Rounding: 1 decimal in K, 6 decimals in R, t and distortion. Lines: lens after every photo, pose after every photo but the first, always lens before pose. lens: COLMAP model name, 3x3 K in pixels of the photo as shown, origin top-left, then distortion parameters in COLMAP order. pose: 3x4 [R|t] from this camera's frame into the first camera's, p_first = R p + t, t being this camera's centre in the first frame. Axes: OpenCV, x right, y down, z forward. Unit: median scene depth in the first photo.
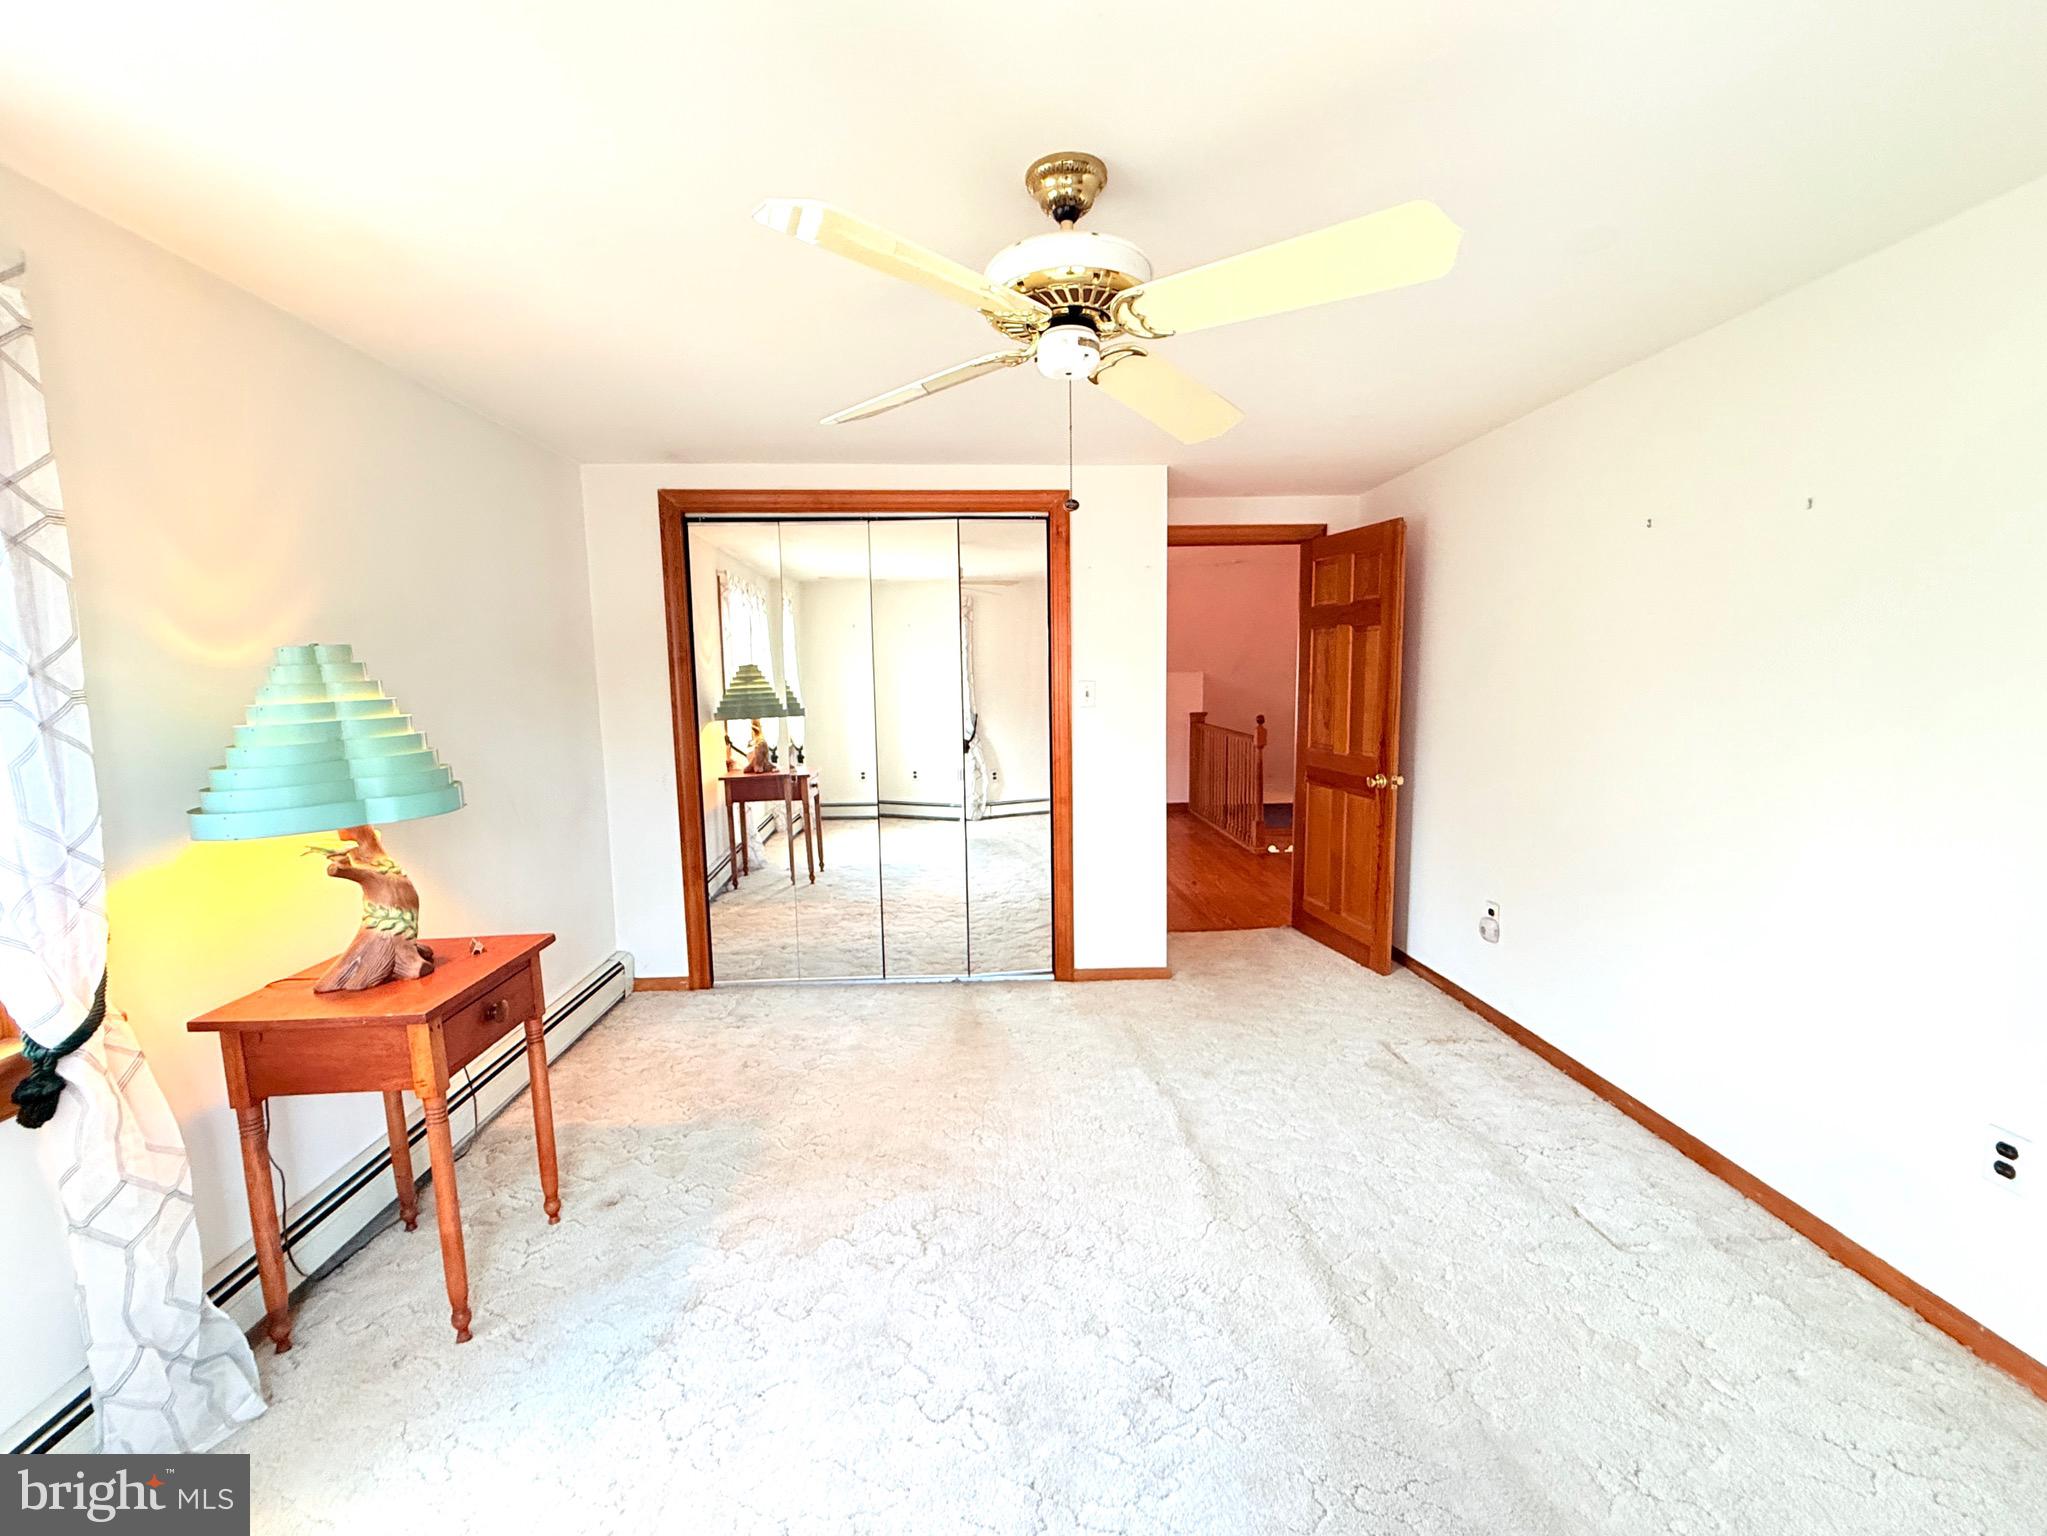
lens RADIAL K [[851.4, 0, 1023.2], [0, 851.4, 763.3], [0, 0, 1]] dist [0.001138, -0.000038]
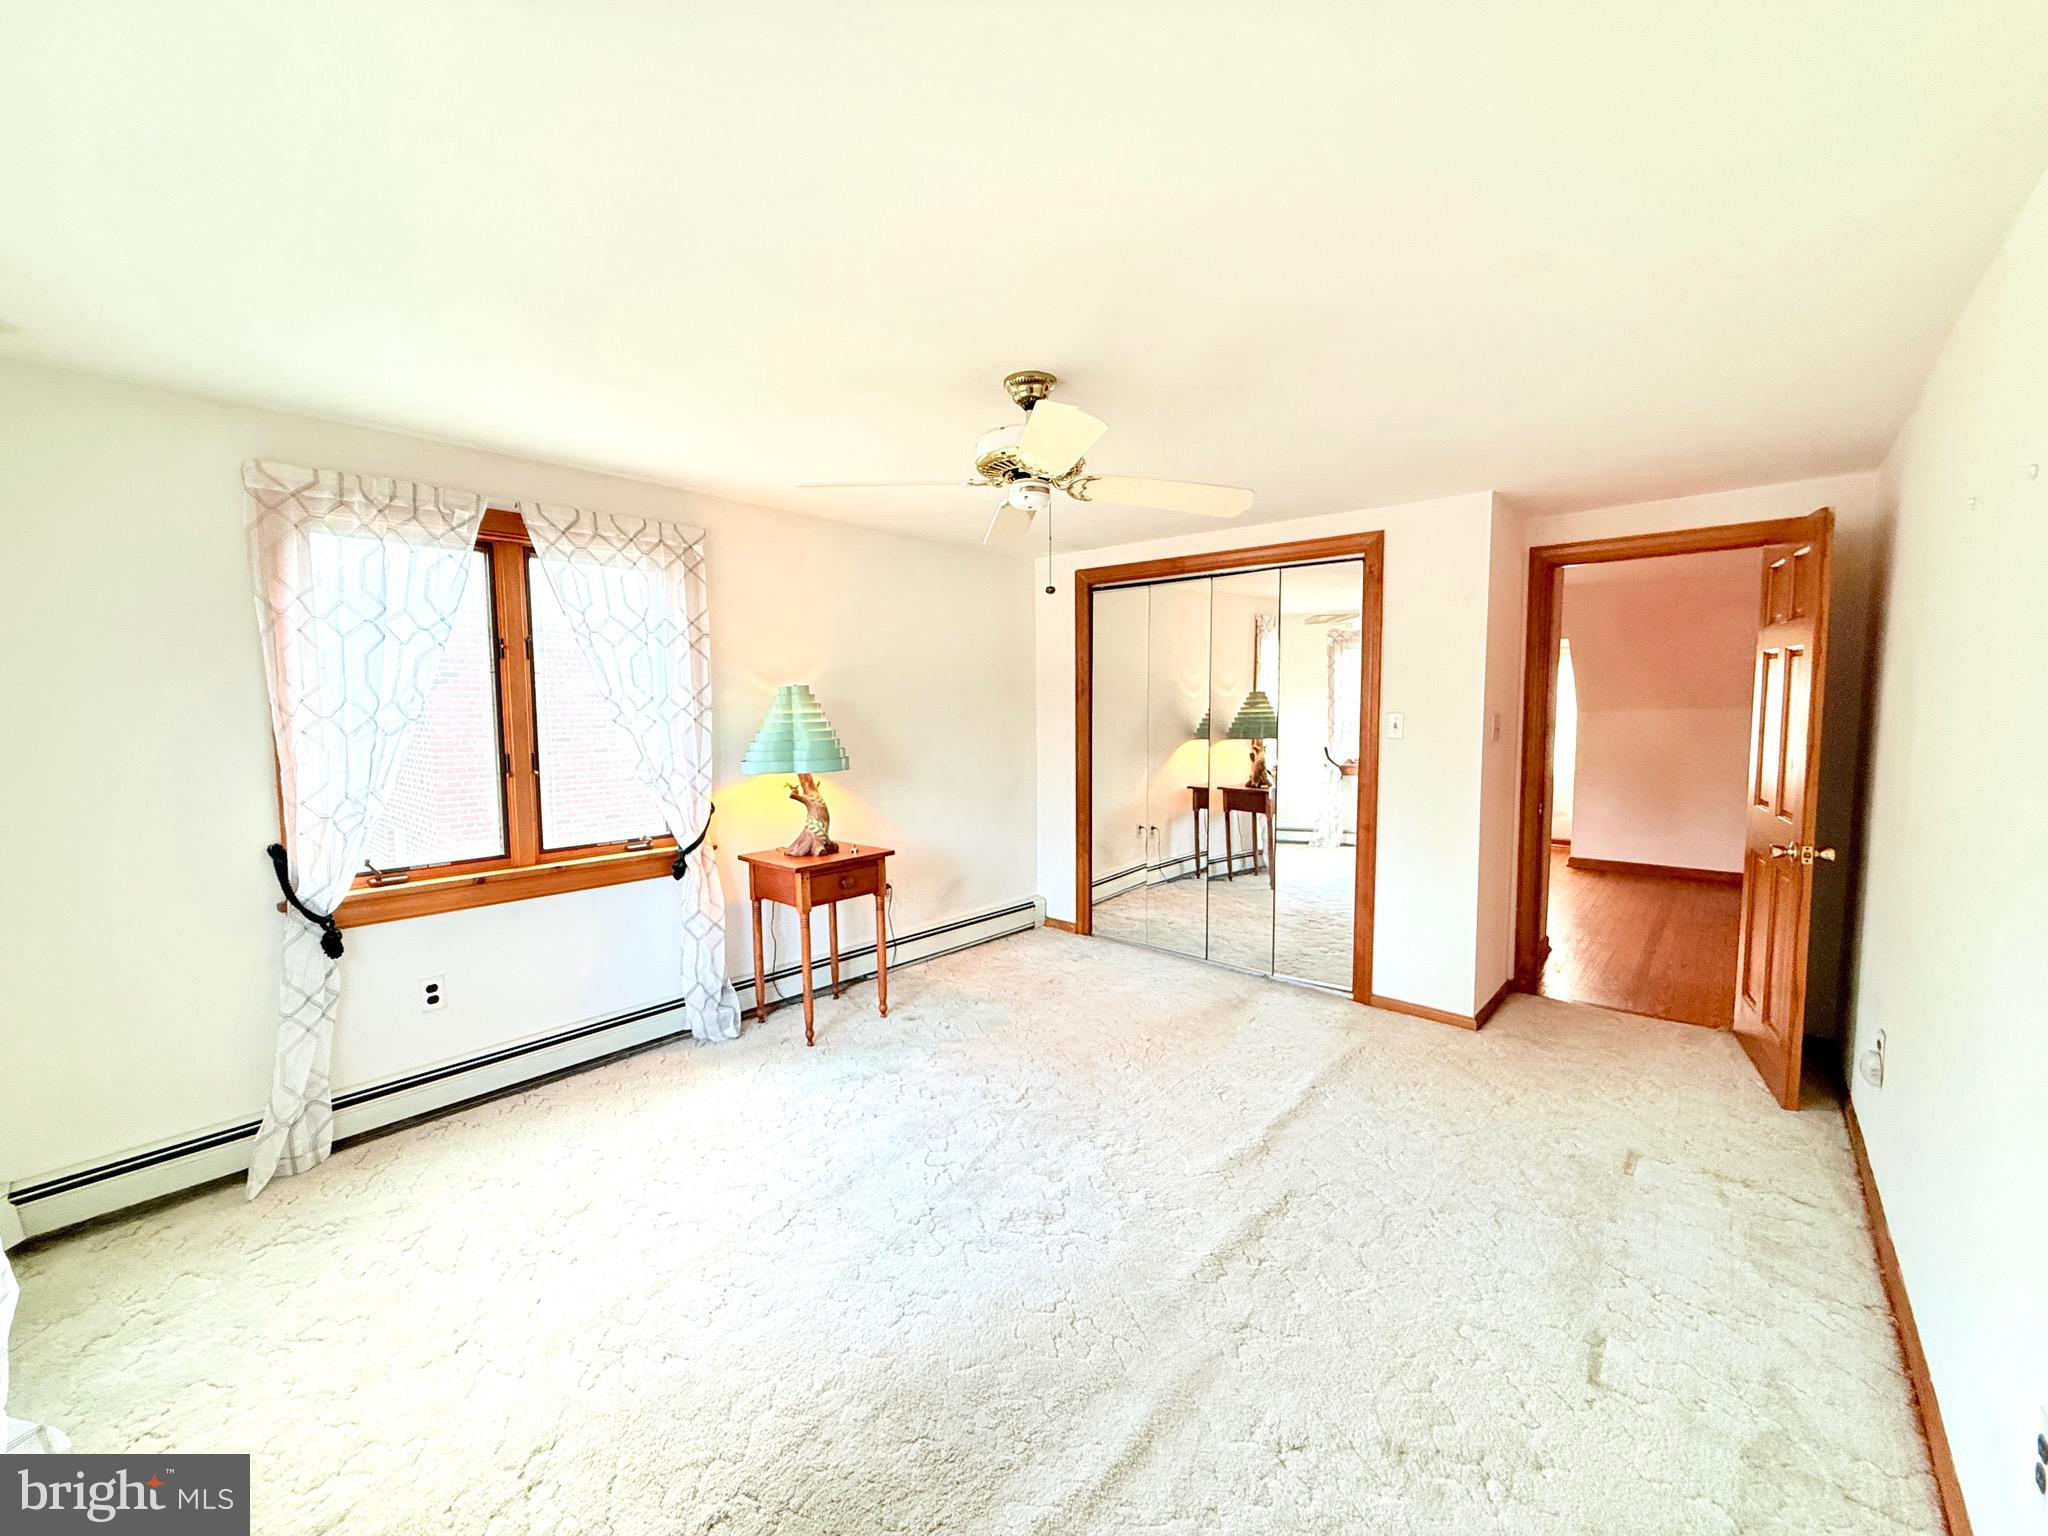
lens RADIAL K [[815.7, 0, 1016.4], [0, 815.7, 764.8], [0, 0, 1]] dist [0.000675, 0.000226]
pose [[0.713054, 0.066142, -0.697983, 0.715594], [-0.084282, 0.996407, 0.008320, -0.006963], [0.696025, 0.052895, 0.716066, -0.021024]]
